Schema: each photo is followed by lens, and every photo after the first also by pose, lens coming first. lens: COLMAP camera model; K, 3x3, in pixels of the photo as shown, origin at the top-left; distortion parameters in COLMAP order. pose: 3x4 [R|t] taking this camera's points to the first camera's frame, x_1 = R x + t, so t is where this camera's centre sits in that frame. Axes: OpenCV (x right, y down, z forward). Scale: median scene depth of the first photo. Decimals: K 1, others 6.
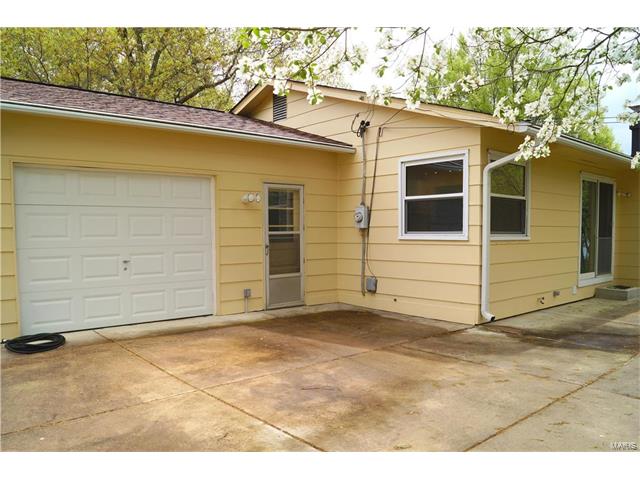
lens RADIAL K [[509.4, 0, 321.6], [0, 509.4, 241.7], [0, 0, 1]] dist [-0.091629, 0.024692]
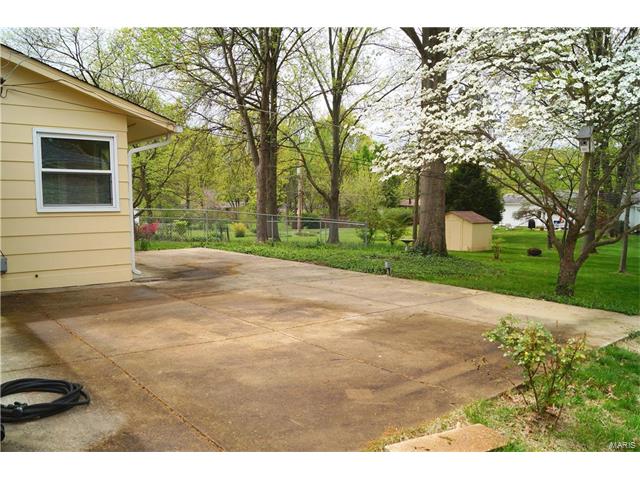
lens RADIAL K [[509.4, 0, 319.5], [0, 509.4, 244.9], [0, 0, 1]] dist [-0.091629, 0.024692]
pose [[0.029175, -0.080120, 0.996358, -1.180122], [0.017602, 0.996669, 0.079629, -0.013331], [-0.999419, 0.015215, 0.030489, 0.675983]]
